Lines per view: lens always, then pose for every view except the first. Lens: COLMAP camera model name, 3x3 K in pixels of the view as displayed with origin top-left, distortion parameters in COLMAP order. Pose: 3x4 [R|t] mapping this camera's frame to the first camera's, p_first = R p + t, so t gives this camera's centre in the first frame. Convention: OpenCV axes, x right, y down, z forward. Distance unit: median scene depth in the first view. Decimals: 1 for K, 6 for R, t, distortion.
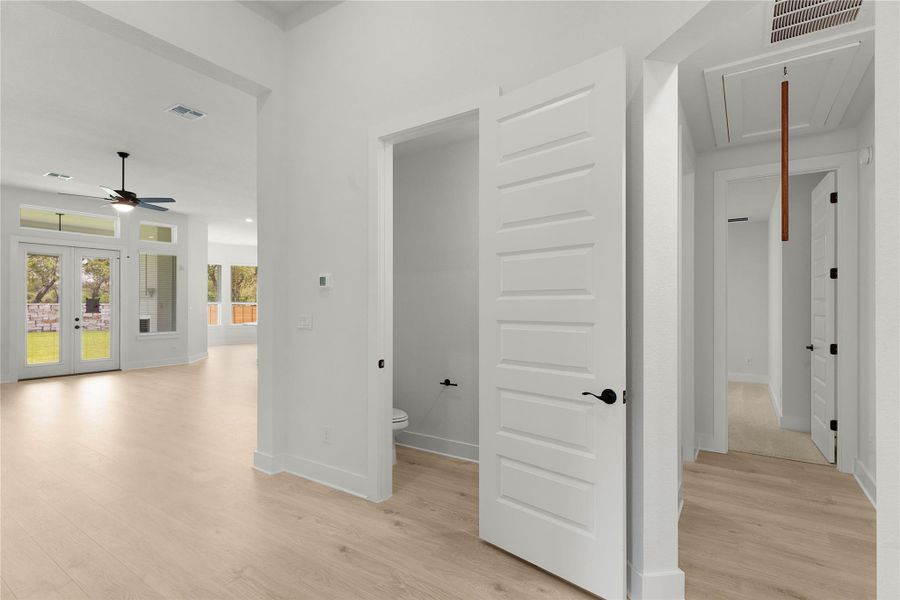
lens RADIAL K [[440.0, 0, 450.1], [0, 440.0, 307.7], [0, 0, 1]] dist [-0.000074, 0.000126]
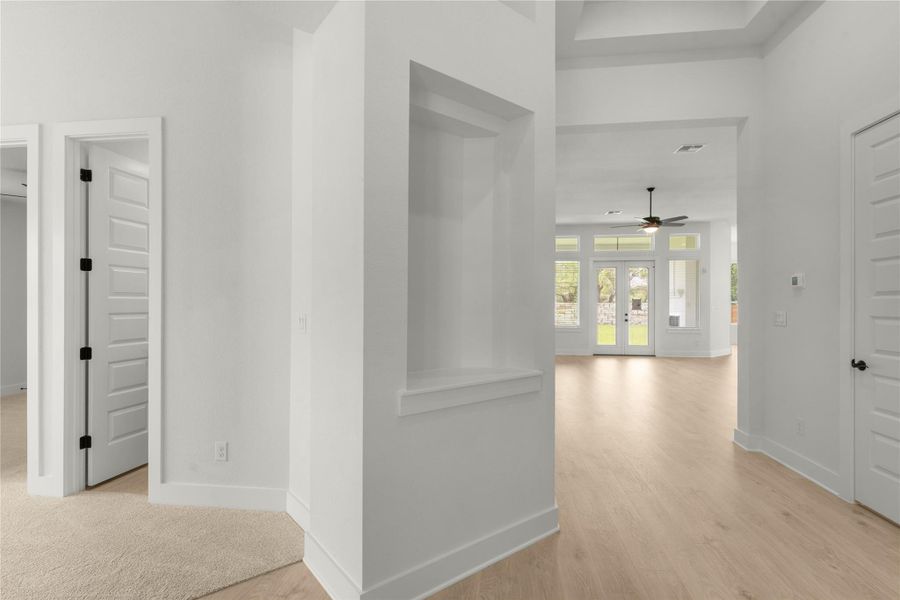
lens RADIAL K [[442.0, 0, 446.7], [0, 442.0, 301.9], [0, 0, 1]] dist [-0.001283, 0.000204]
pose [[0.447879, -0.003251, -0.894088, 0.269418], [-0.005905, 0.999961, -0.006594, 0.001593], [0.894075, 0.008233, 0.447843, -0.221425]]
